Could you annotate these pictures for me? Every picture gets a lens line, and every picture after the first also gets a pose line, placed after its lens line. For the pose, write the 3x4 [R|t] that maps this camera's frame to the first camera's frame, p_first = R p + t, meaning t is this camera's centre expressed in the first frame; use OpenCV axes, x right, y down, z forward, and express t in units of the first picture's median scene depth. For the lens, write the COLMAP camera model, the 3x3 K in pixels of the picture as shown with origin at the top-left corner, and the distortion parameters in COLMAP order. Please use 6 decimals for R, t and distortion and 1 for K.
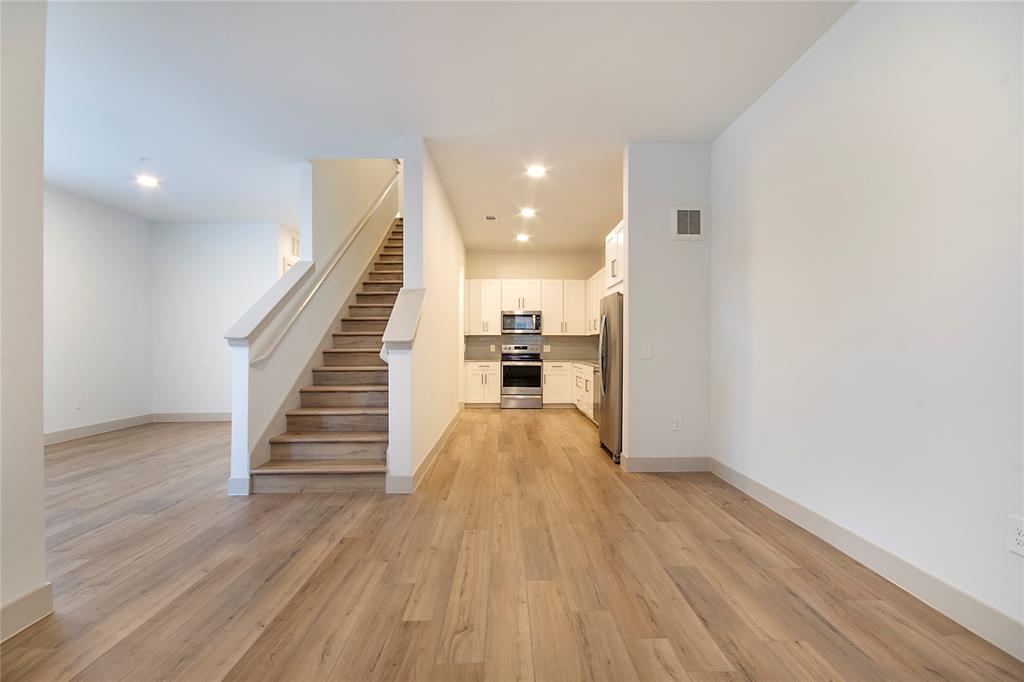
lens RADIAL K [[455.3, 0, 516.3], [0, 455.3, 347.6], [0, 0, 1]] dist [0.001463, -0.000378]
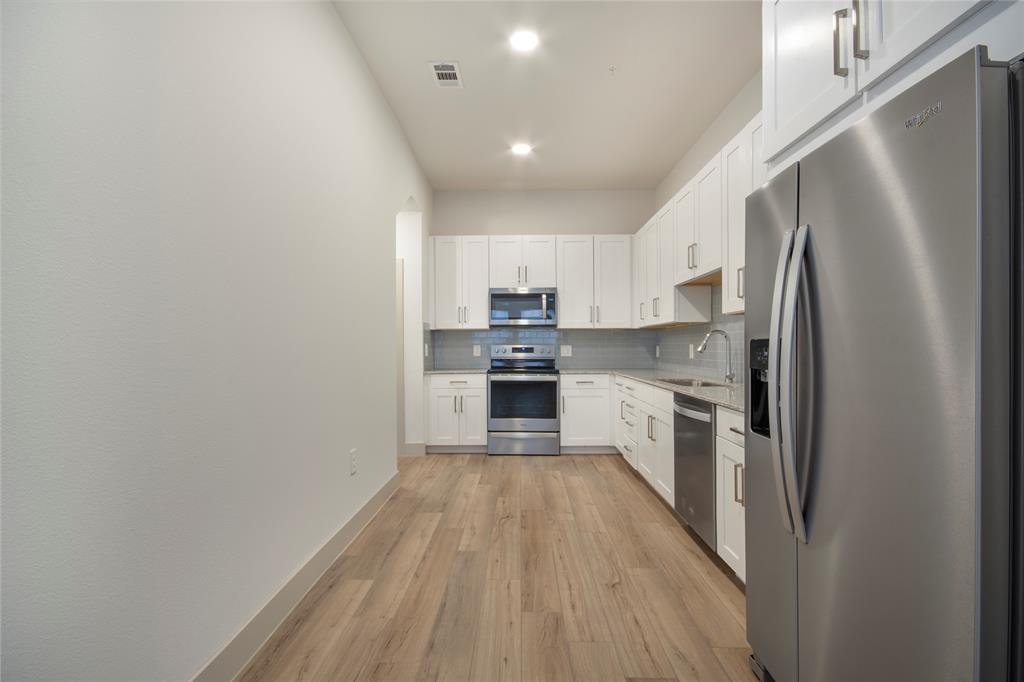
lens RADIAL K [[455.3, 0, 516.3], [0, 455.3, 347.6], [0, 0, 1]] dist [0.001463, -0.000378]
pose [[0.999391, -0.006956, -0.034193, 0.026169], [0.006946, 0.999976, -0.000398, -0.002815], [0.034195, 0.000160, 0.999415, 0.476290]]
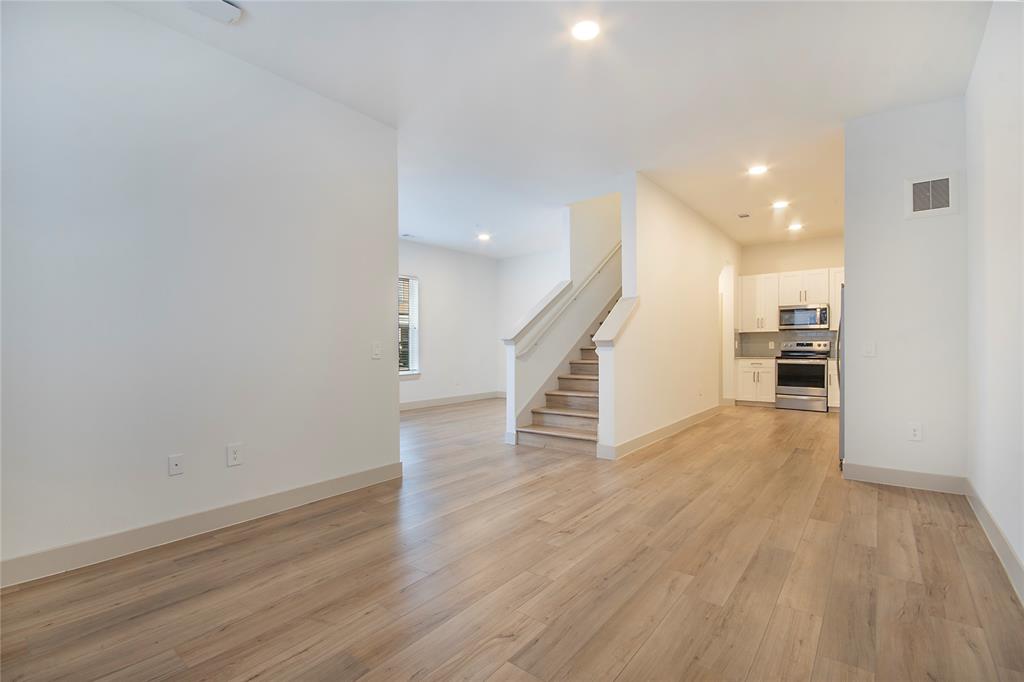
lens RADIAL K [[452.8, 0, 541.6], [0, 452.8, 345.3], [0, 0, 1]] dist [-0.000252, -0.000150]
pose [[0.793564, -0.004243, -0.608472, 0.174250], [0.004668, 0.999989, -0.000885, -0.000041], [0.608469, -0.002138, 0.793575, -0.056926]]
